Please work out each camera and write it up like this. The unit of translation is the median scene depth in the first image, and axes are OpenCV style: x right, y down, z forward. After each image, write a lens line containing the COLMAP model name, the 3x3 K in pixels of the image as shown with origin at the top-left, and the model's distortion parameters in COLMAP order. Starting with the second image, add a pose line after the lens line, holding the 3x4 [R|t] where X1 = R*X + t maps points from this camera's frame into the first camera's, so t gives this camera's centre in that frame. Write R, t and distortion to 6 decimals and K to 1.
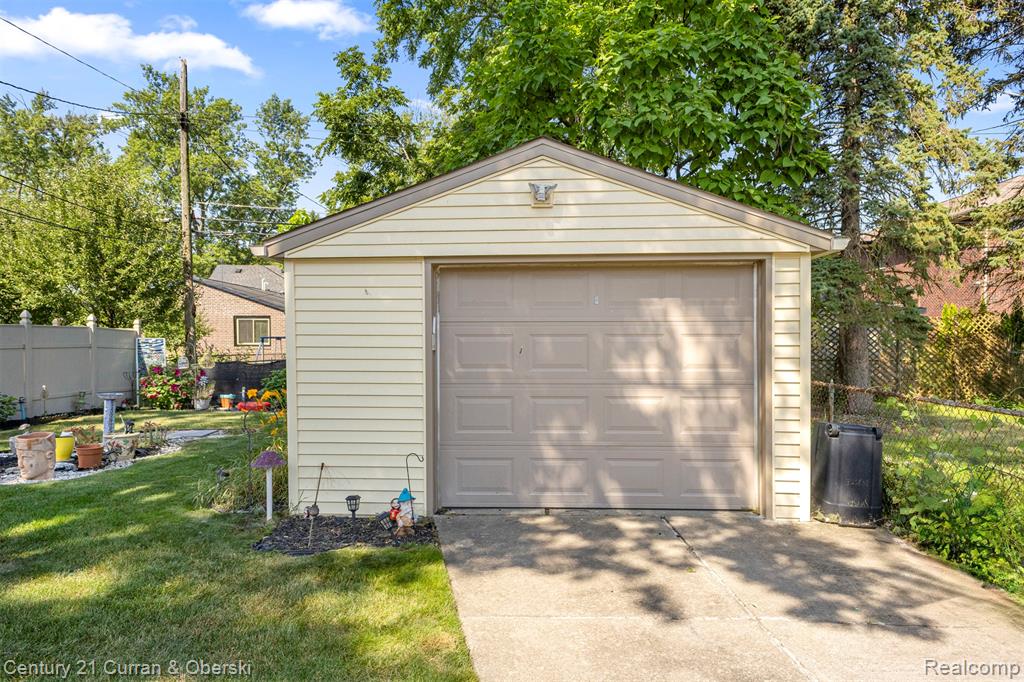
lens RADIAL K [[709.6, 0, 515.5], [0, 709.6, 358.1], [0, 0, 1]] dist [0.009459, 0.004033]
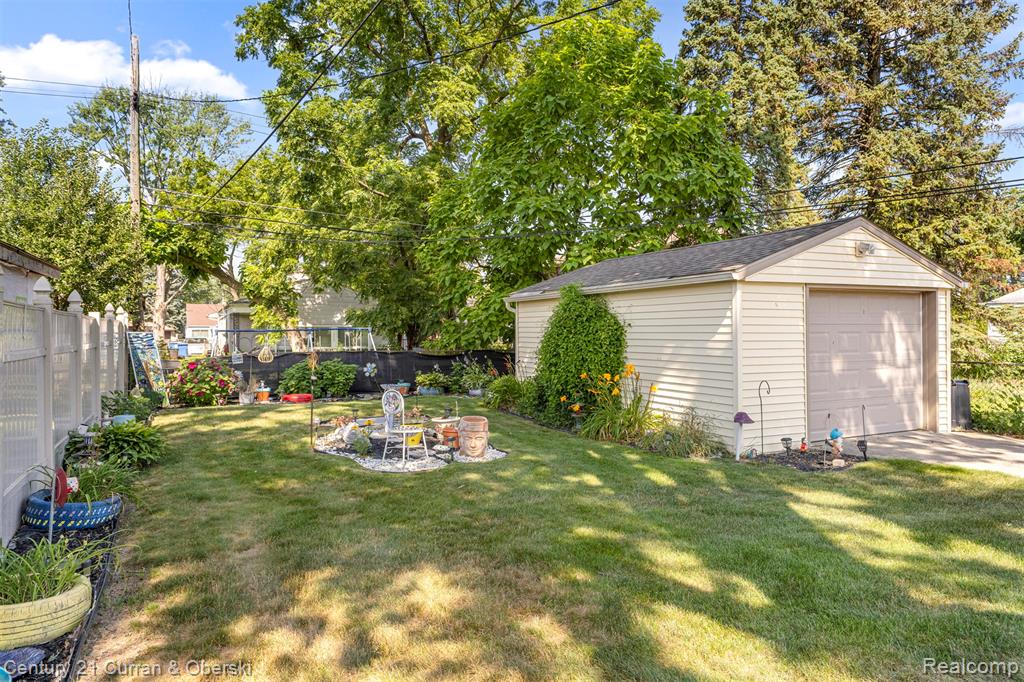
lens RADIAL K [[693.7, 0, 512.0], [0, 693.7, 341.0], [0, 0, 1]] dist [0.001270, 0.000129]
pose [[0.886665, 0.003393, 0.462401, -1.322894], [0.009178, 0.999647, -0.024935, 0.015710], [-0.462322, 0.026353, 0.886320, -0.049217]]
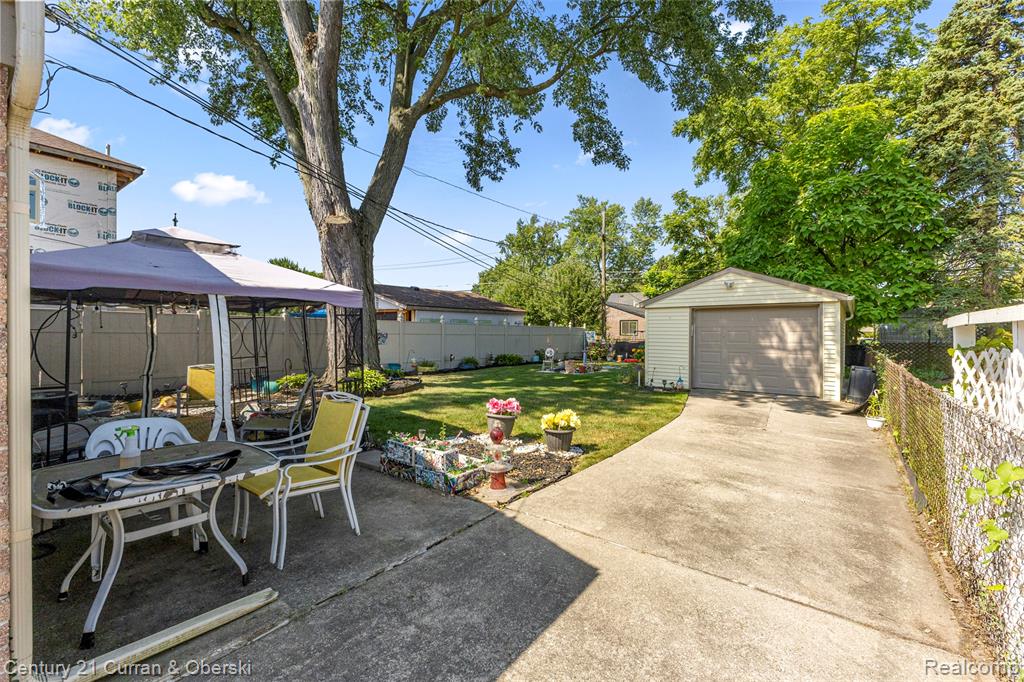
lens RADIAL K [[440.1, 0, 512.0], [0, 440.1, 341.0], [0, 0, 1]] dist [0.002025, 0.000377]
pose [[0.821662, 0.018546, -0.569673, 0.325638], [-0.022557, 0.999746, 0.000012, 0.029302], [0.569529, 0.012840, 0.821871, -1.007974]]
